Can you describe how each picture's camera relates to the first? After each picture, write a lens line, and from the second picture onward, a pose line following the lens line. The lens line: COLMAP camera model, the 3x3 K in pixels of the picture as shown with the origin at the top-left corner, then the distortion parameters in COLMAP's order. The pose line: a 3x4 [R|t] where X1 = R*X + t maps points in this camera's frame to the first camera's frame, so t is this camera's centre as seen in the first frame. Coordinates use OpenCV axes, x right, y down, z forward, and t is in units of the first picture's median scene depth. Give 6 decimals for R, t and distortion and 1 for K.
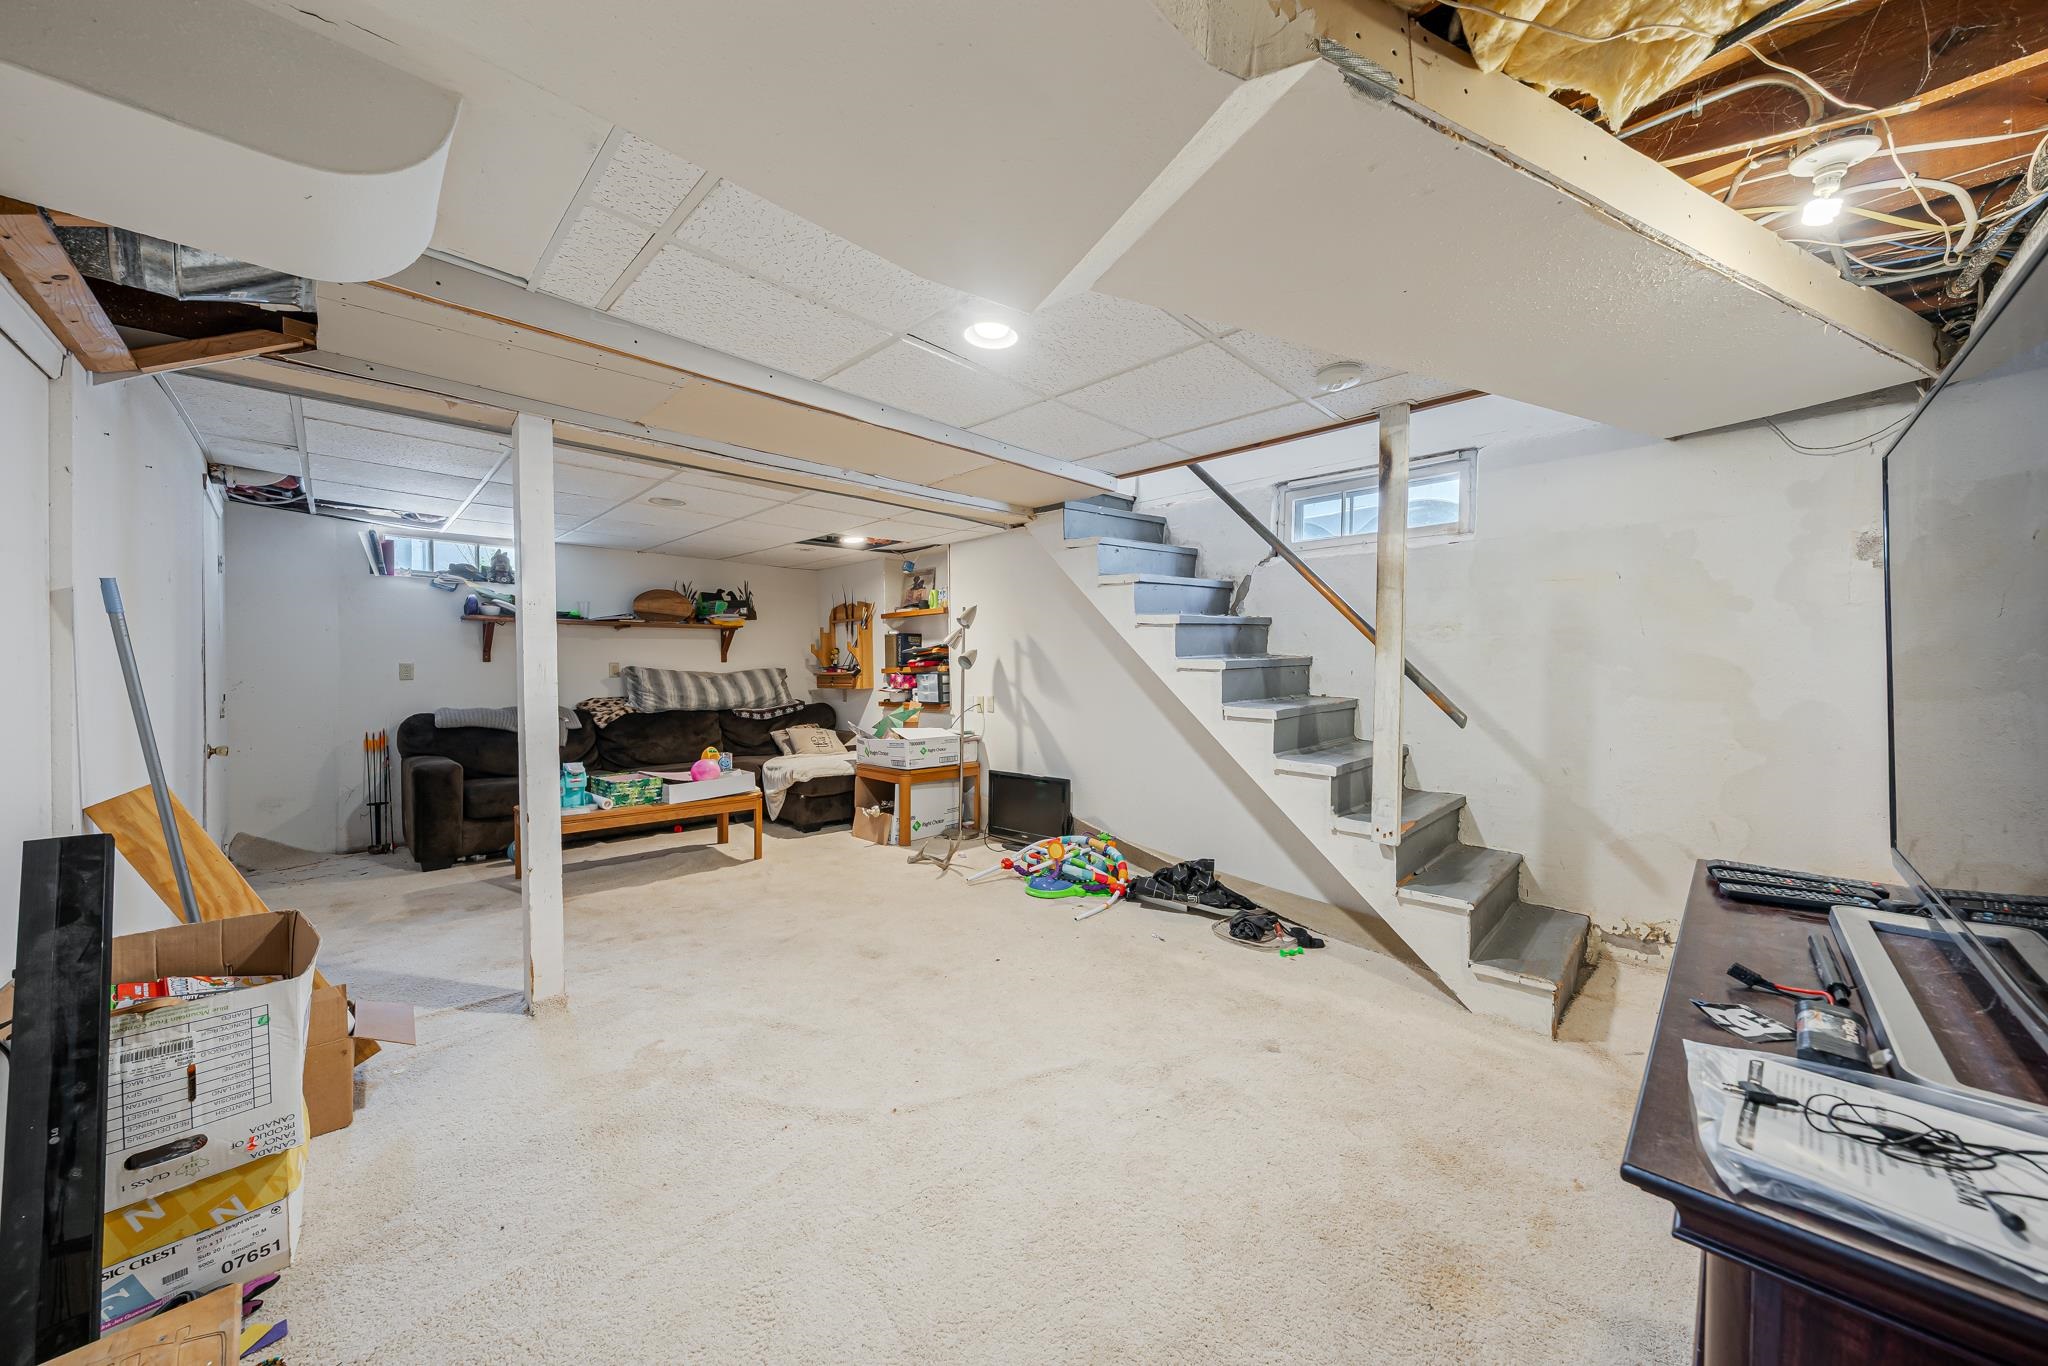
lens RADIAL K [[710.4, 0, 1027.1], [0, 710.4, 684.1], [0, 0, 1]] dist [-0.011256, 0.000071]
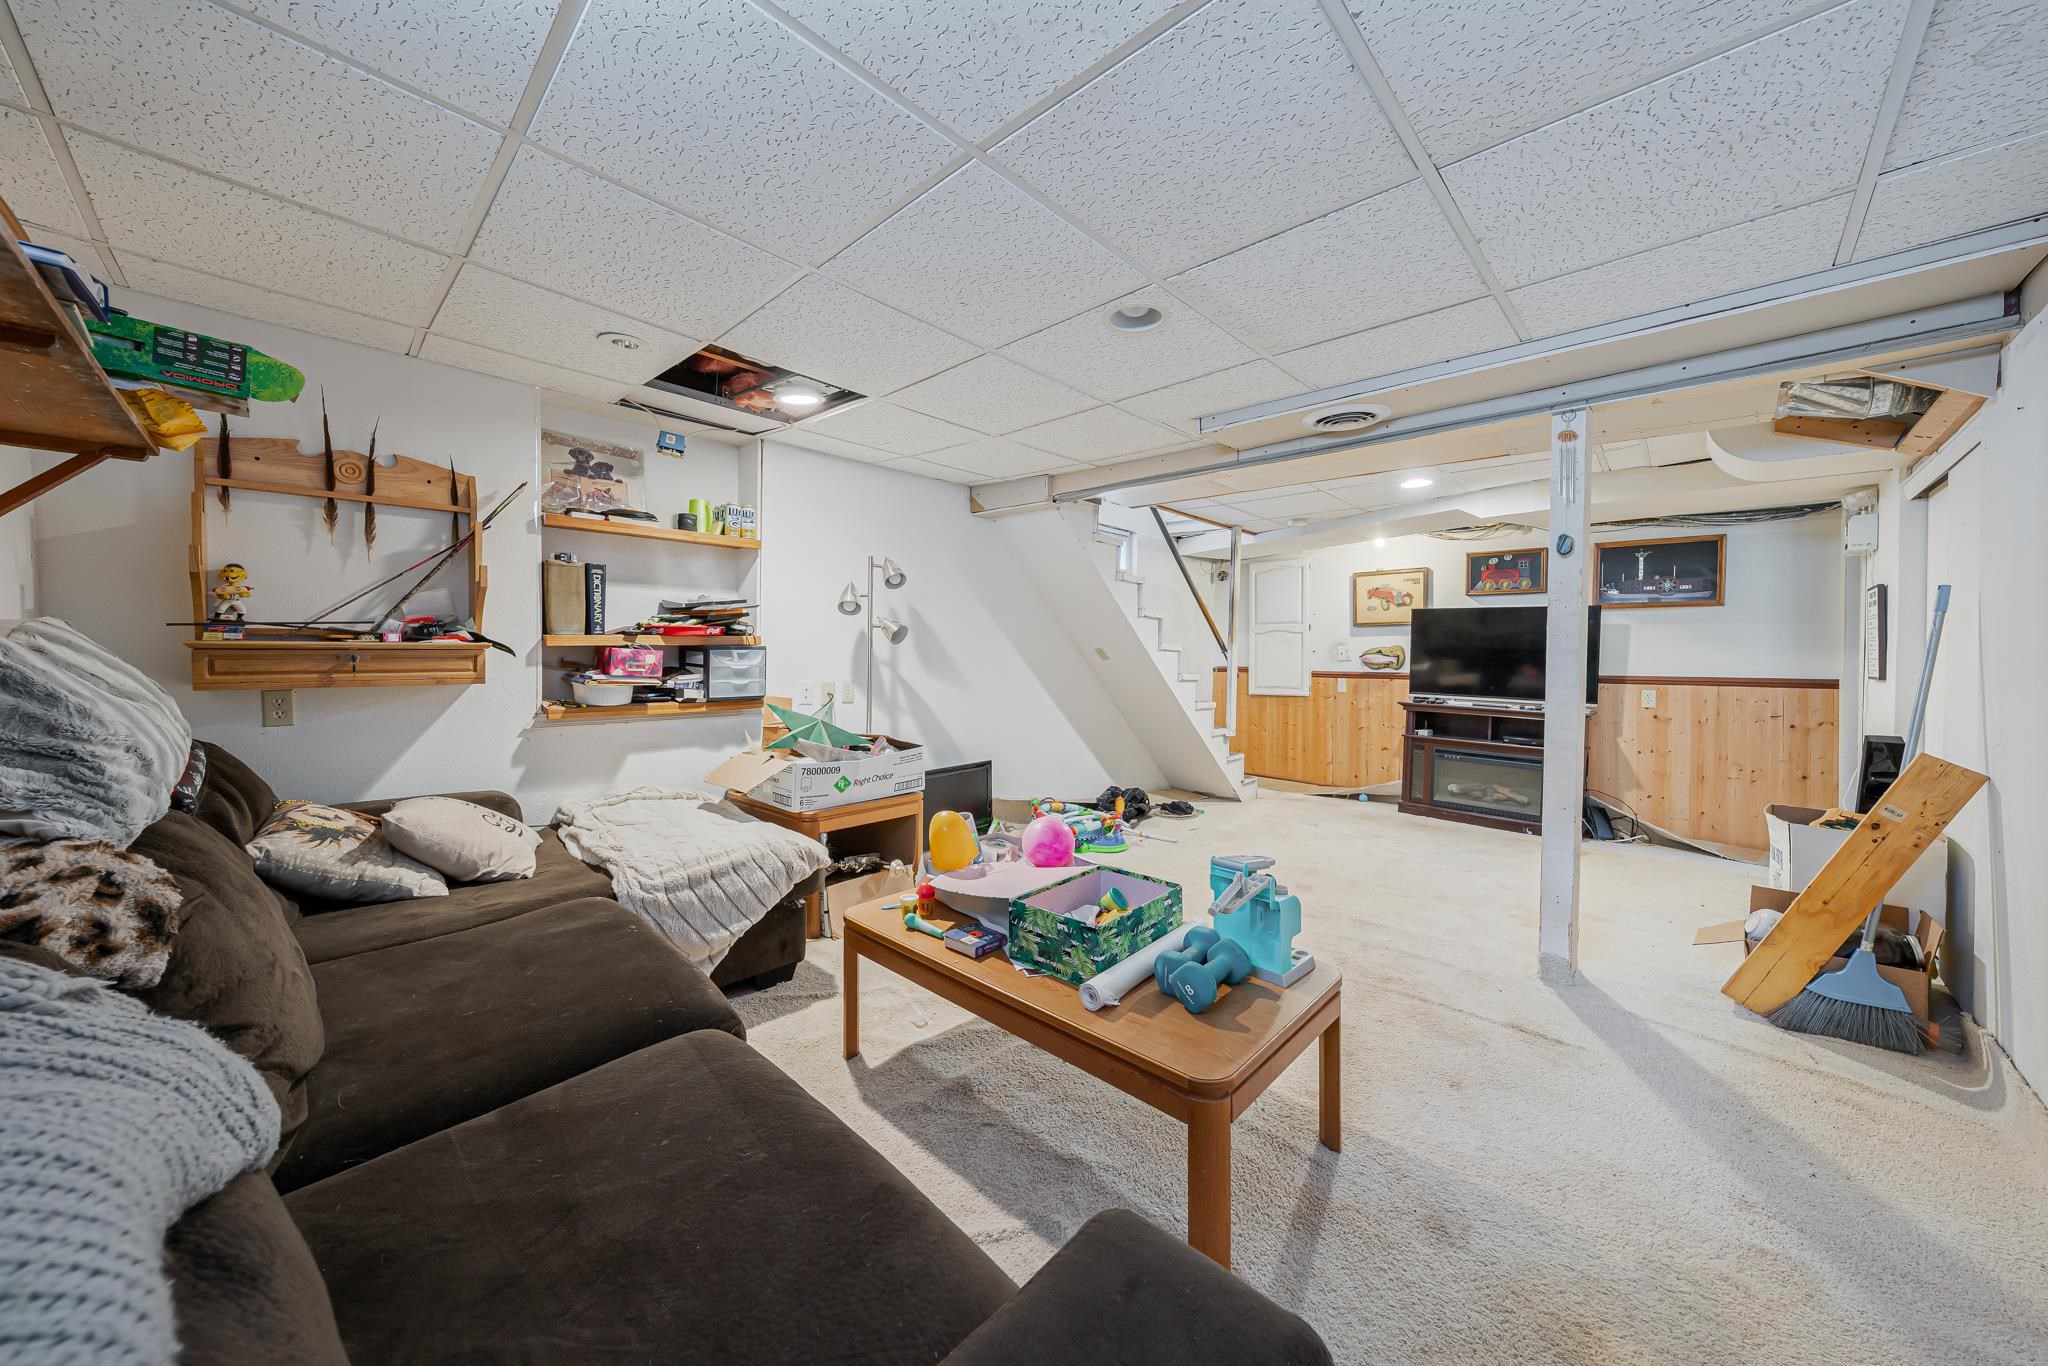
lens RADIAL K [[710.4, 0, 1027.1], [0, 710.4, 684.1], [0, 0, 1]] dist [-0.011256, 0.000071]
pose [[-0.028554, -0.040065, 0.998789, -0.811566], [0.009551, 0.999140, 0.040352, -0.007905], [-0.999547, 0.010692, -0.028147, 0.871562]]
